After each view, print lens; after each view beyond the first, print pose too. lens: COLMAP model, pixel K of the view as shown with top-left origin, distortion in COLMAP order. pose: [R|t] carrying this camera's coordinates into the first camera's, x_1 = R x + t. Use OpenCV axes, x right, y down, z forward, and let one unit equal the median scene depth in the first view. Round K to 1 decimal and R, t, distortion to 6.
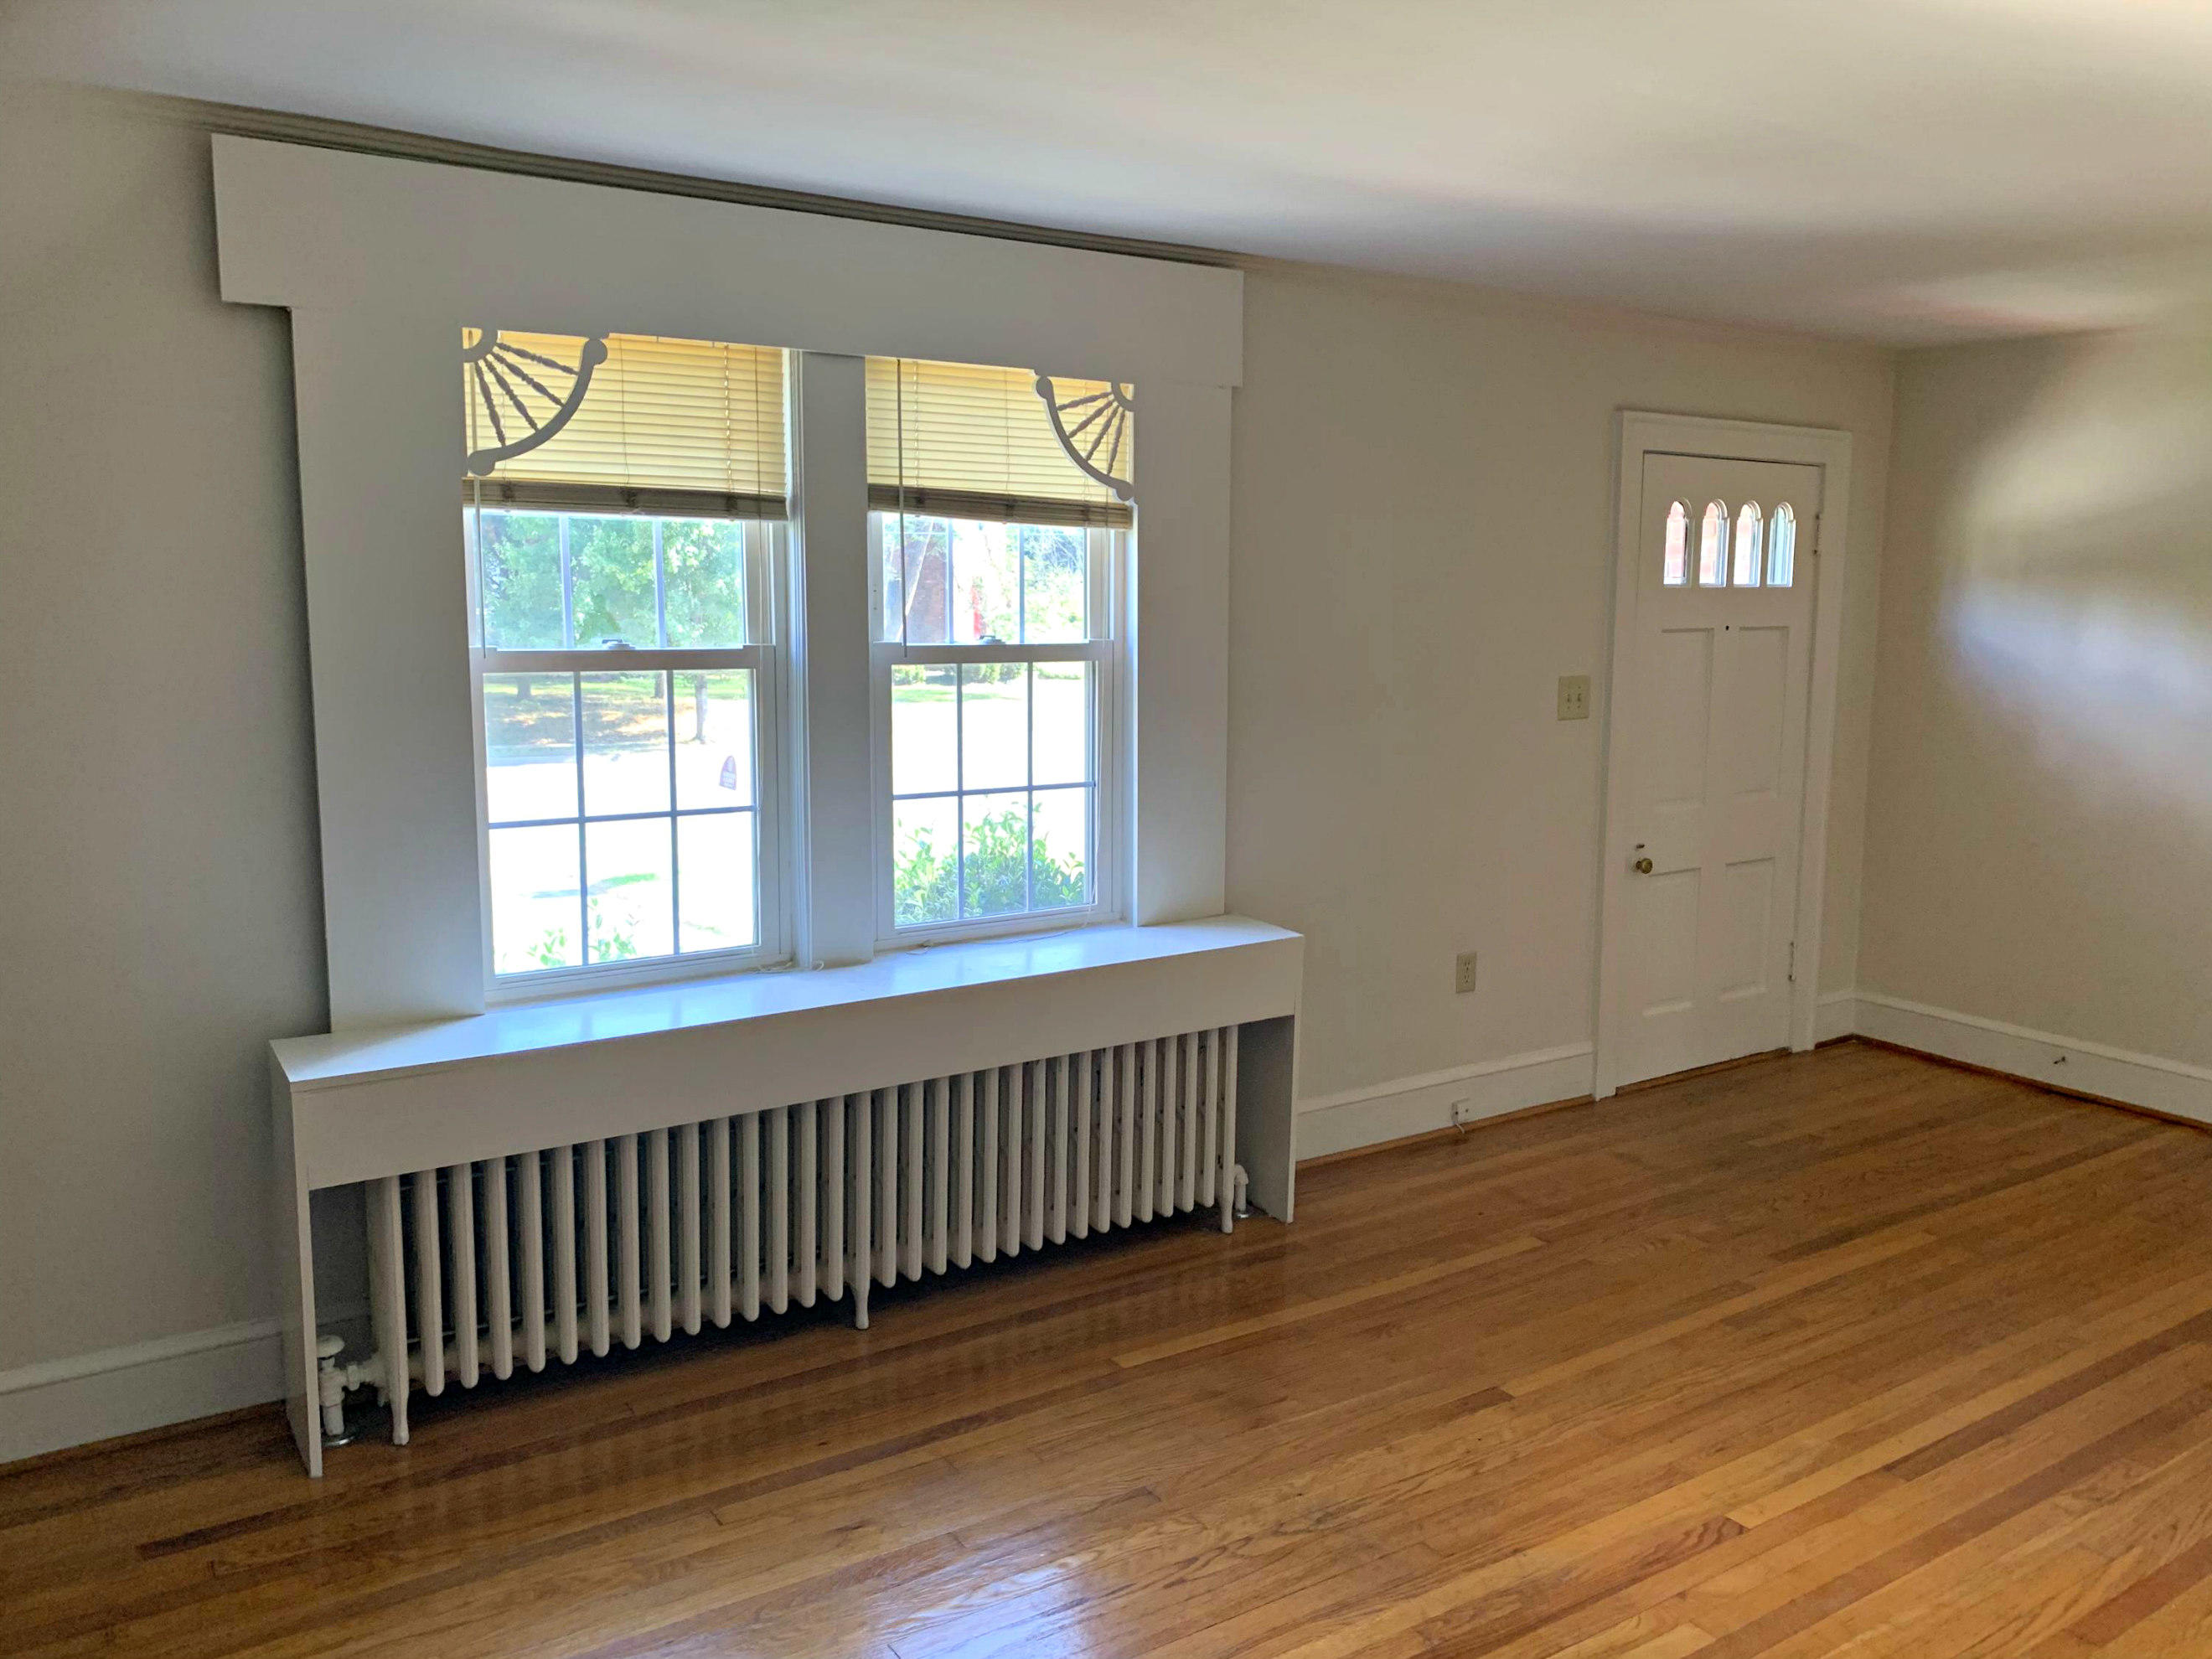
lens RADIAL K [[1670.6, 0, 1113.0], [0, 1670.6, 820.3], [0, 0, 1]] dist [0.055520, -0.108080]
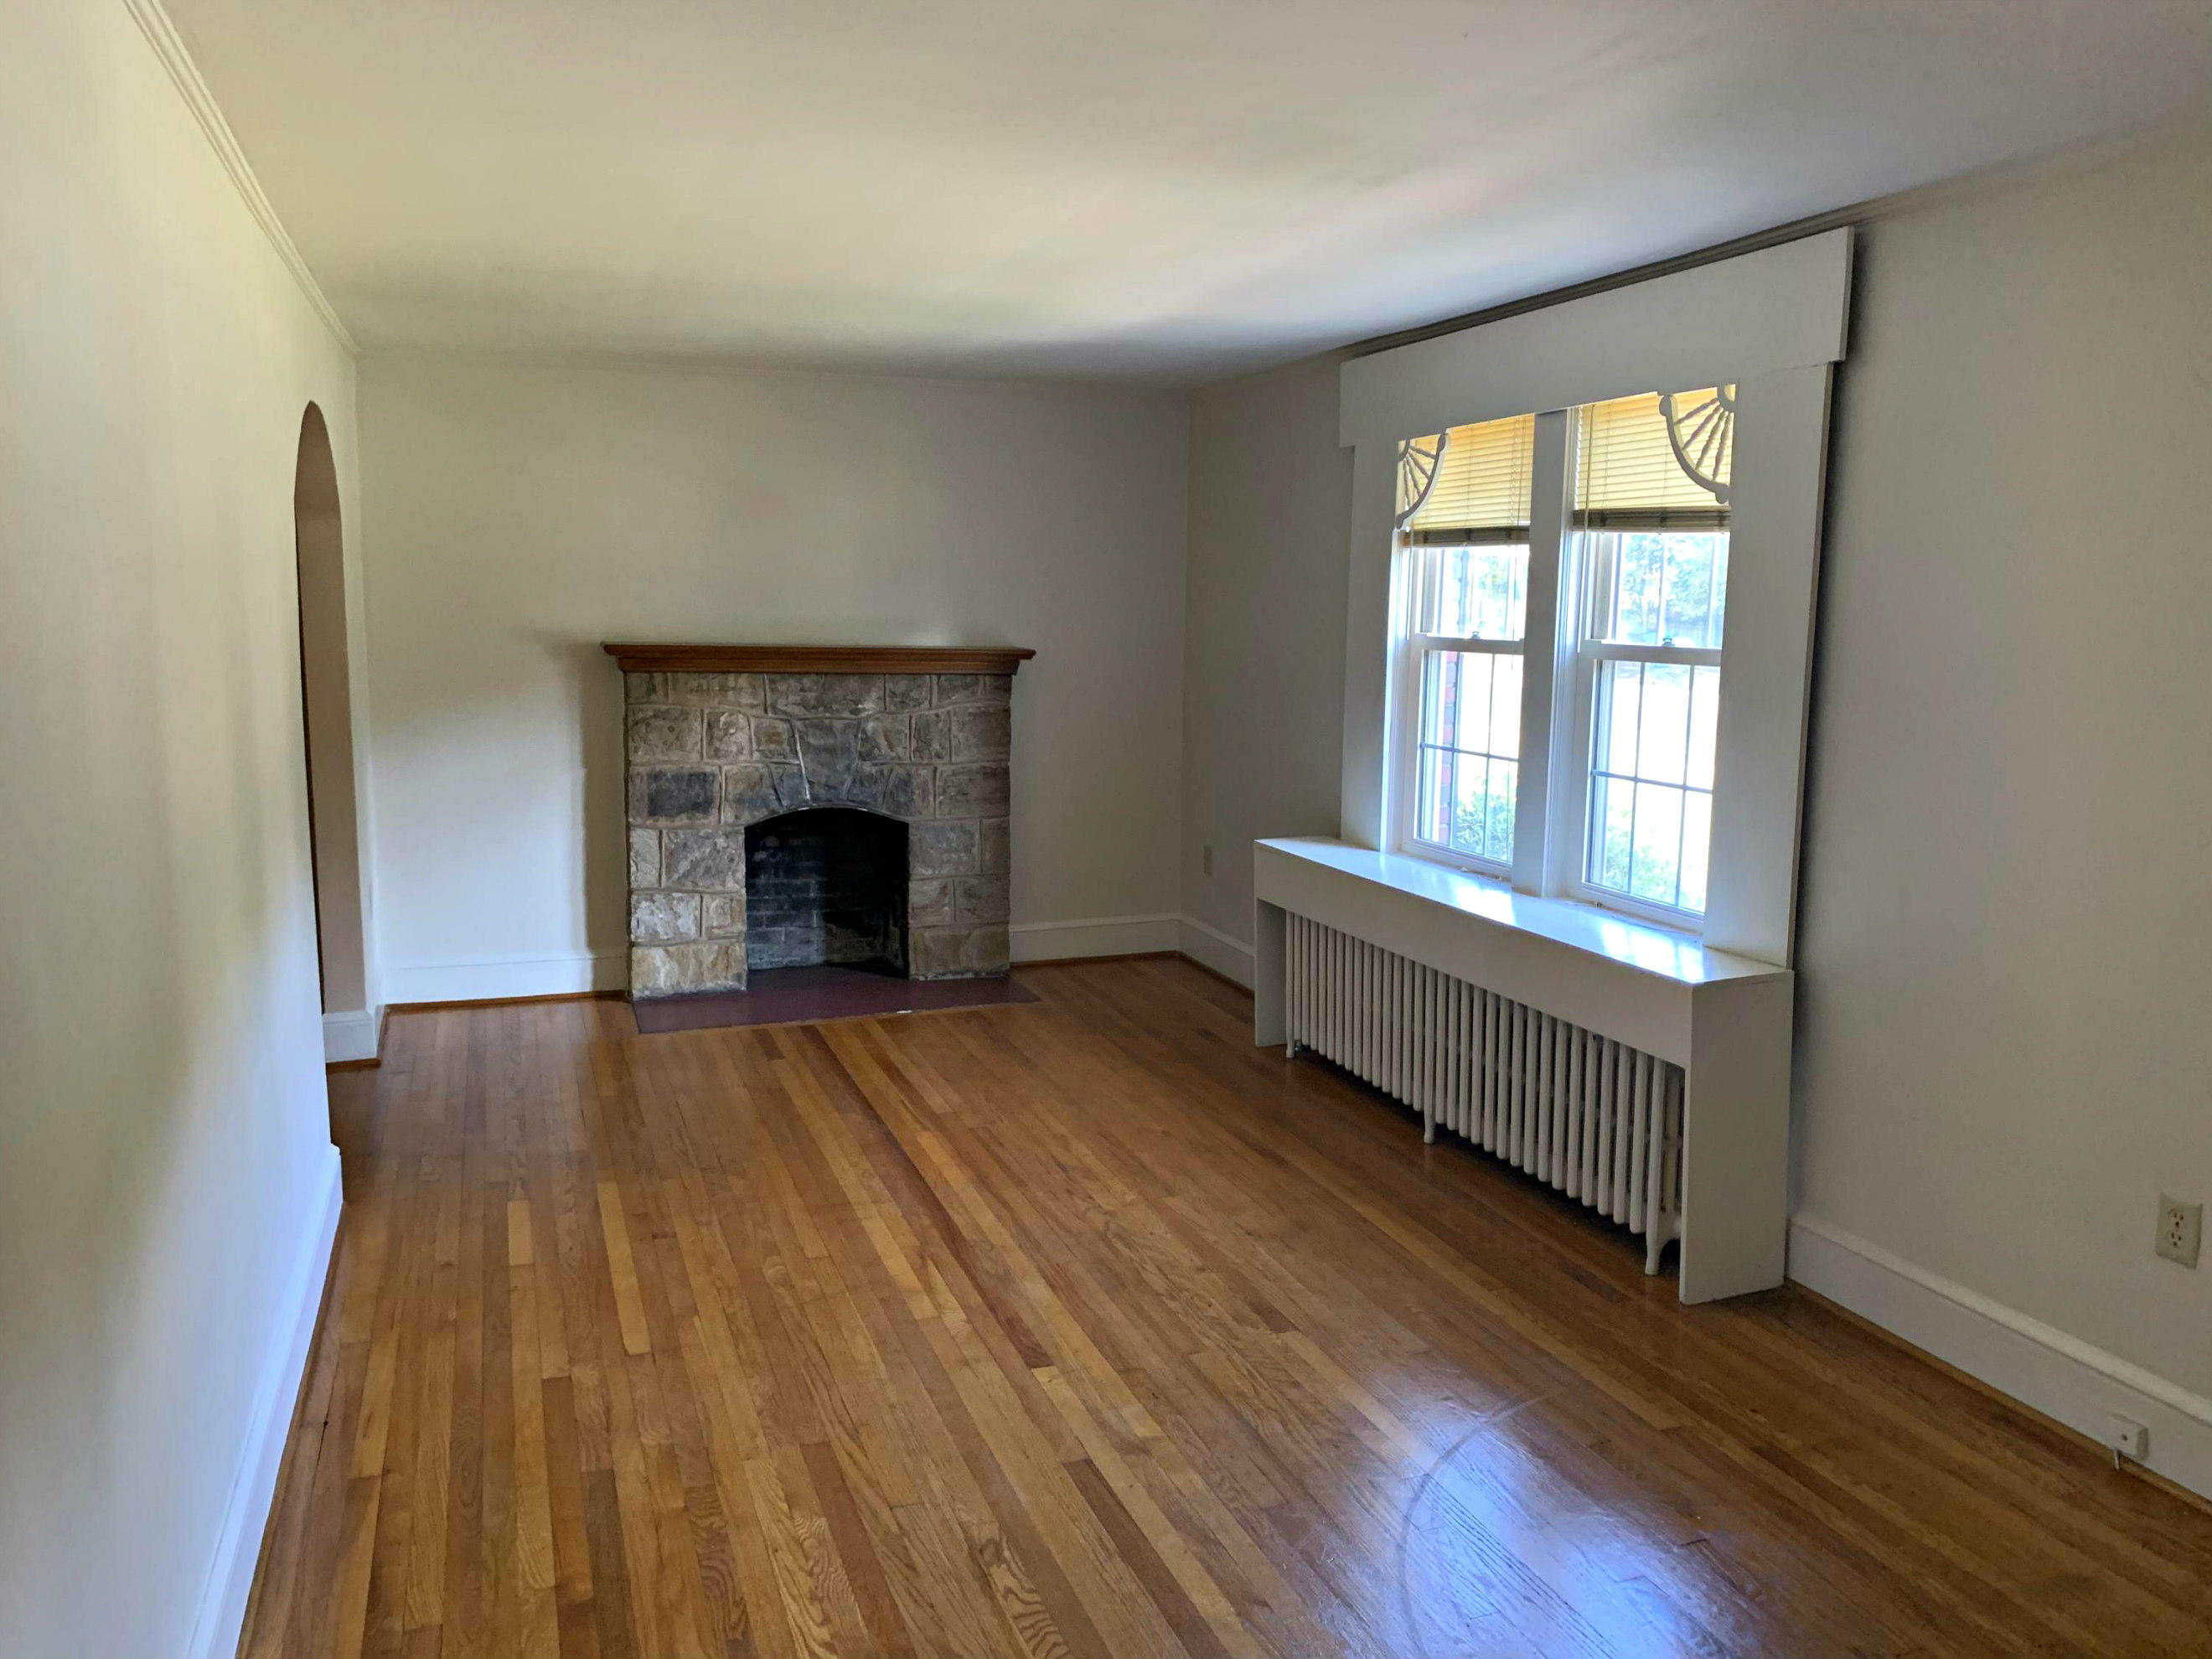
lens RADIAL K [[1670.6, 0, 1113.0], [0, 1670.6, 820.3], [0, 0, 1]] dist [0.055520, -0.108080]
pose [[-0.226629, 0.120670, -0.966477, 1.109184], [-0.149574, 0.976213, 0.156959, -0.116075], [0.962428, 0.180131, -0.203189, 0.927882]]
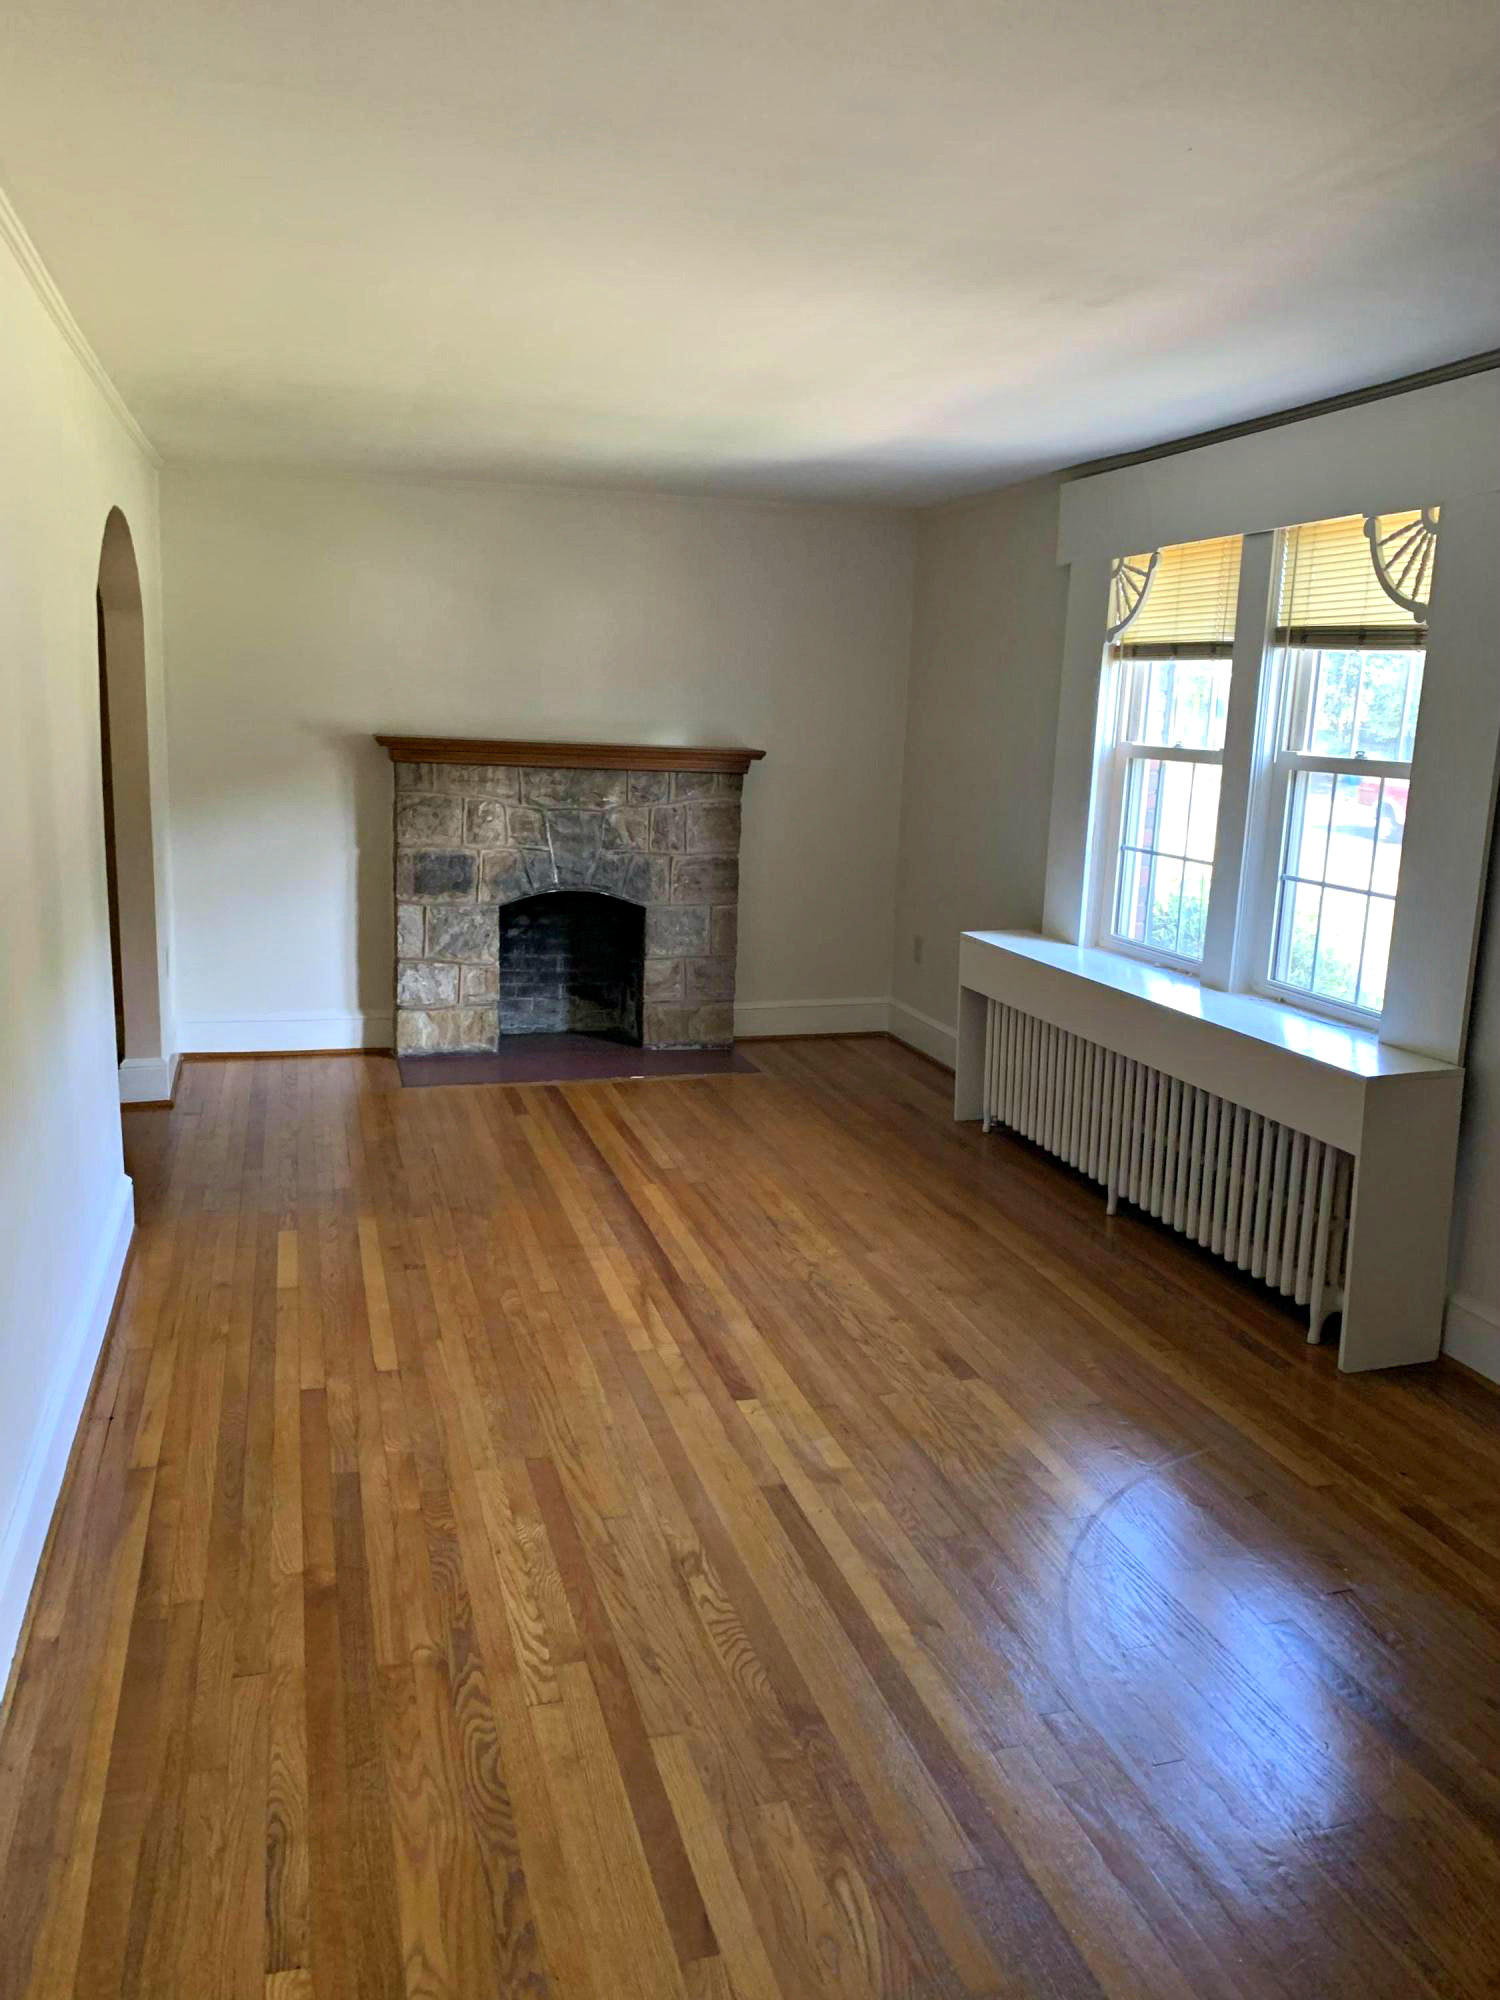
lens RADIAL K [[1502.1, 0, 750.0], [0, 1502.1, 1000.0], [0, 0, 1]] dist [0.092888, -0.222178]
pose [[-0.285564, 0.167930, -0.943532, 1.088538], [-0.170332, 0.959960, 0.222405, -0.110167], [0.943102, 0.224224, -0.245526, 0.930150]]
